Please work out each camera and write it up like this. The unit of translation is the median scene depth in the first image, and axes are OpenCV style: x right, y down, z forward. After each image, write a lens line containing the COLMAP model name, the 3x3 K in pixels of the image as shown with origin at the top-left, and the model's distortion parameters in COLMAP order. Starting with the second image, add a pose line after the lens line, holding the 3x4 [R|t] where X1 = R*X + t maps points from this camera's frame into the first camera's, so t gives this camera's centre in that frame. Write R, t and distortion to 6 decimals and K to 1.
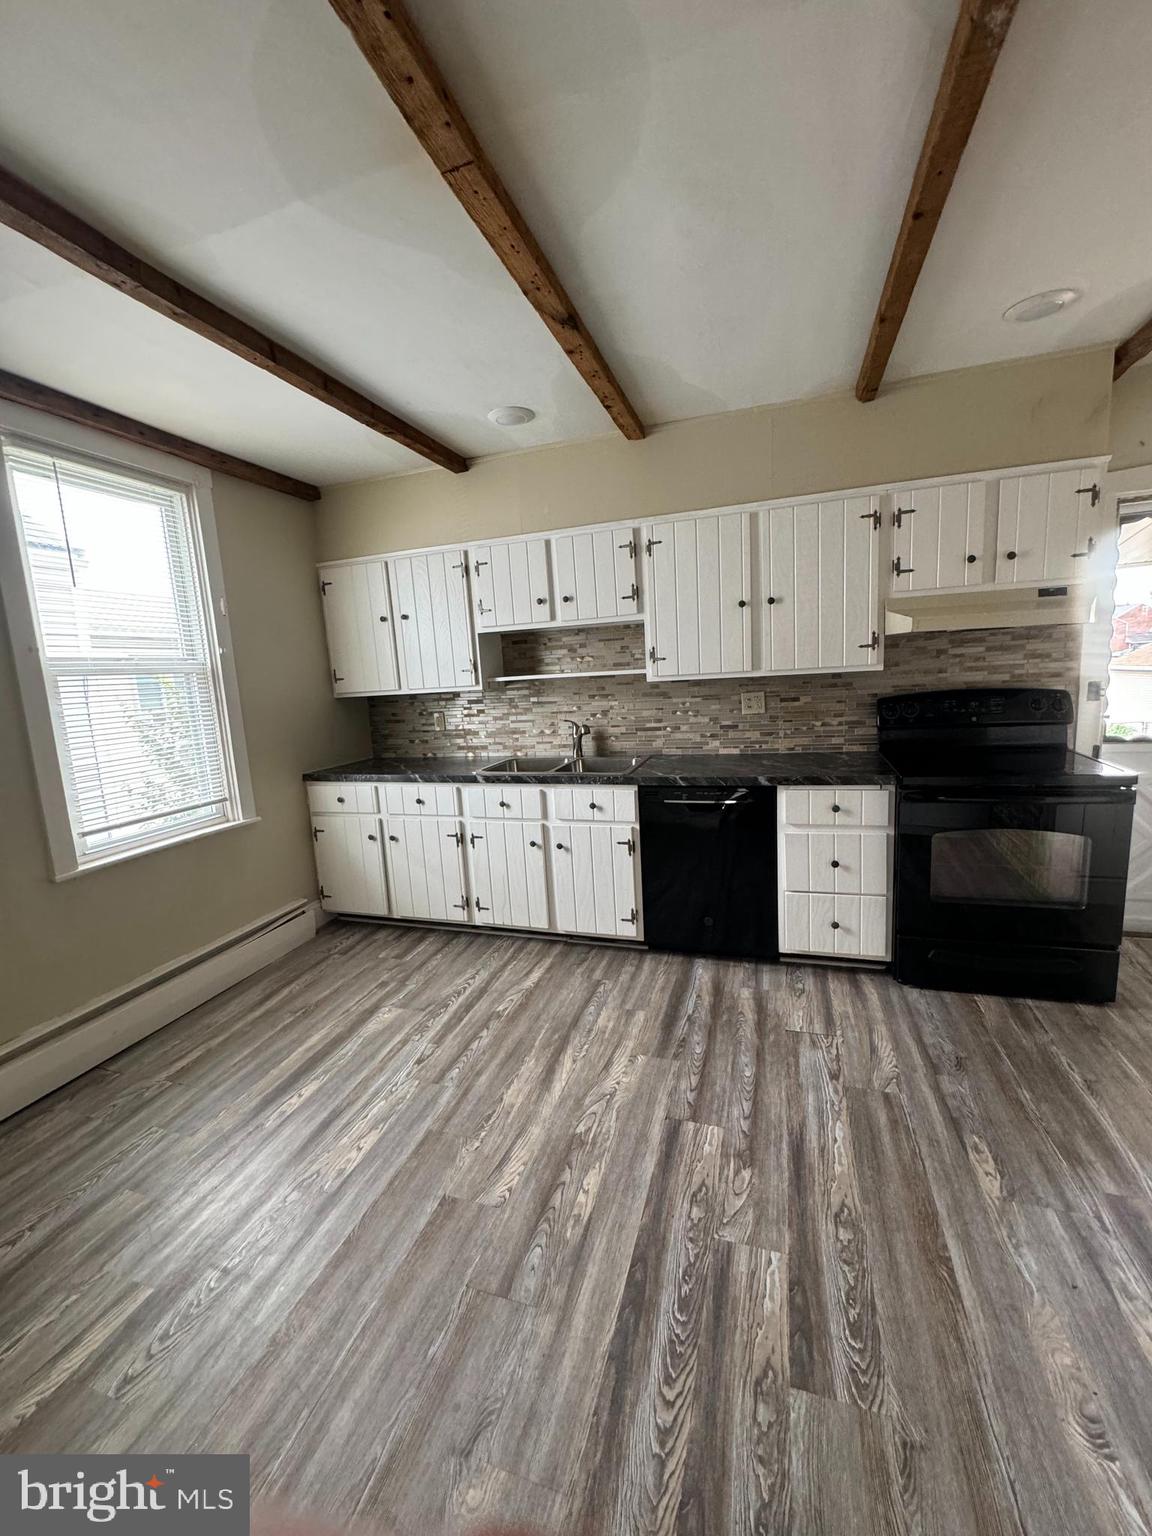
lens RADIAL K [[614.4, 0, 576.2], [0, 614.4, 764.9], [0, 0, 1]] dist [-0.002354, -0.000484]
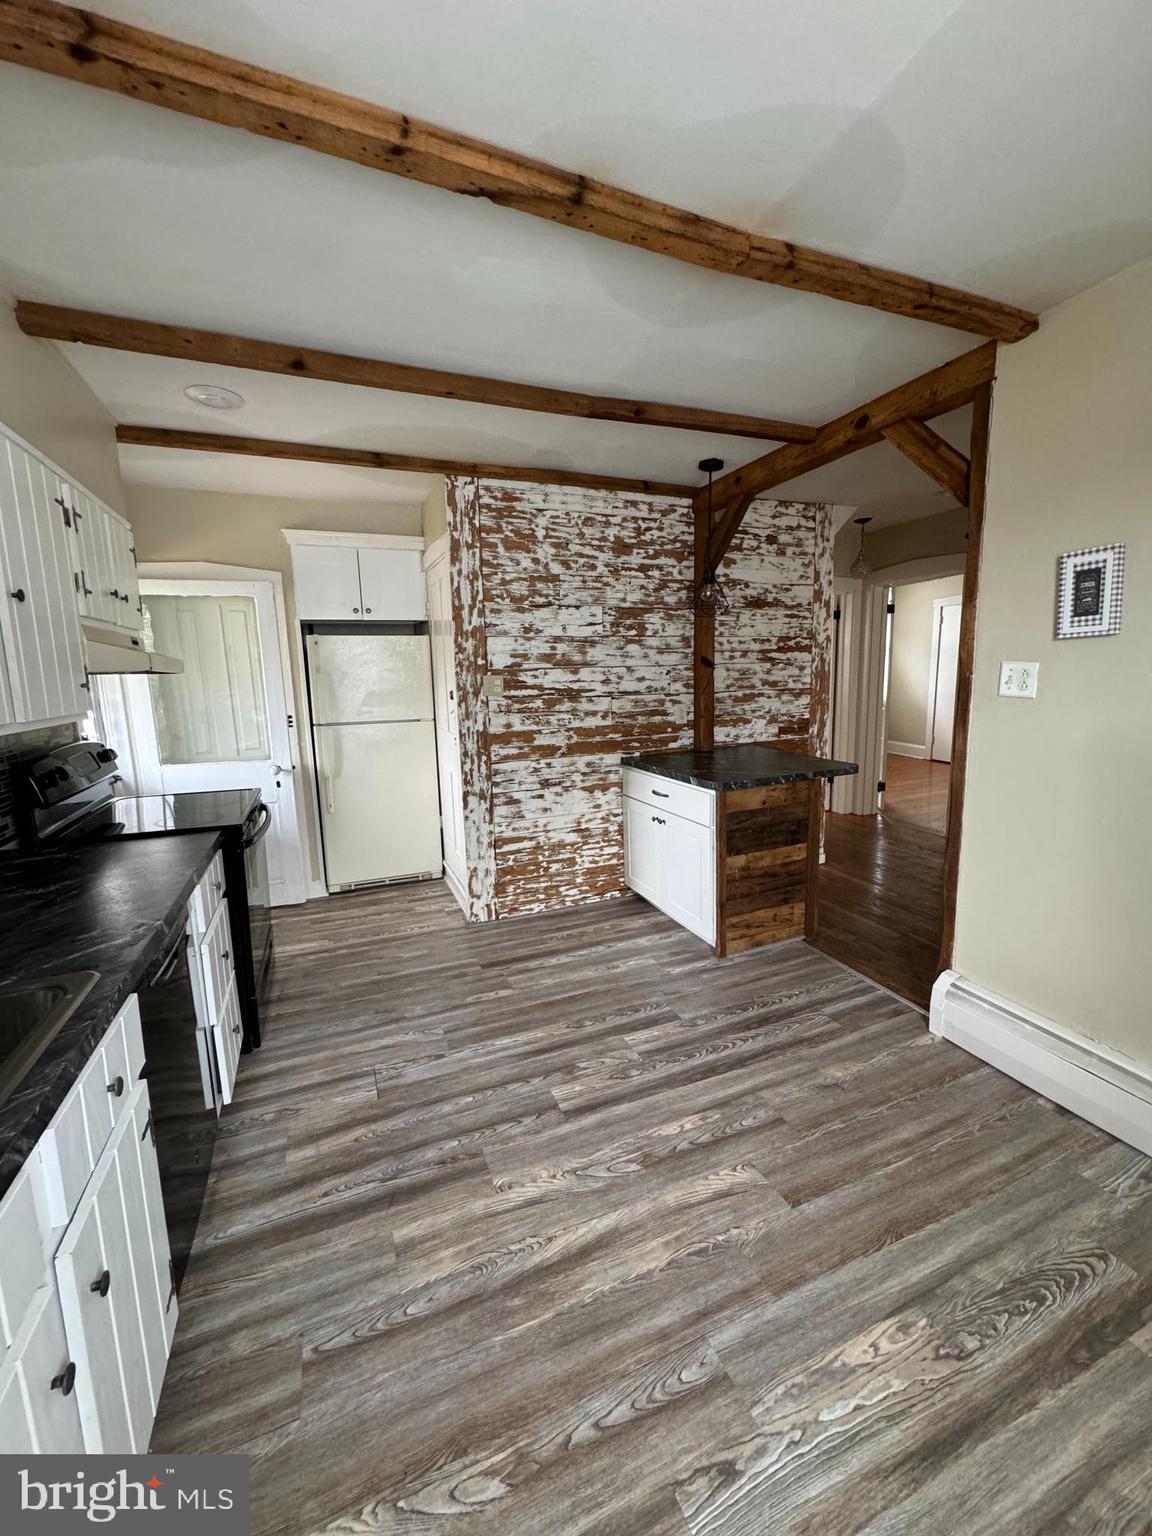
lens RADIAL K [[614.4, 0, 576.3], [0, 614.4, 762.3], [0, 0, 1]] dist [-0.002354, -0.000484]
pose [[-0.649092, -0.039356, 0.759691, -0.573532], [0.180930, 0.962016, 0.204427, -0.195795], [-0.738880, 0.270143, -0.617316, 1.354585]]
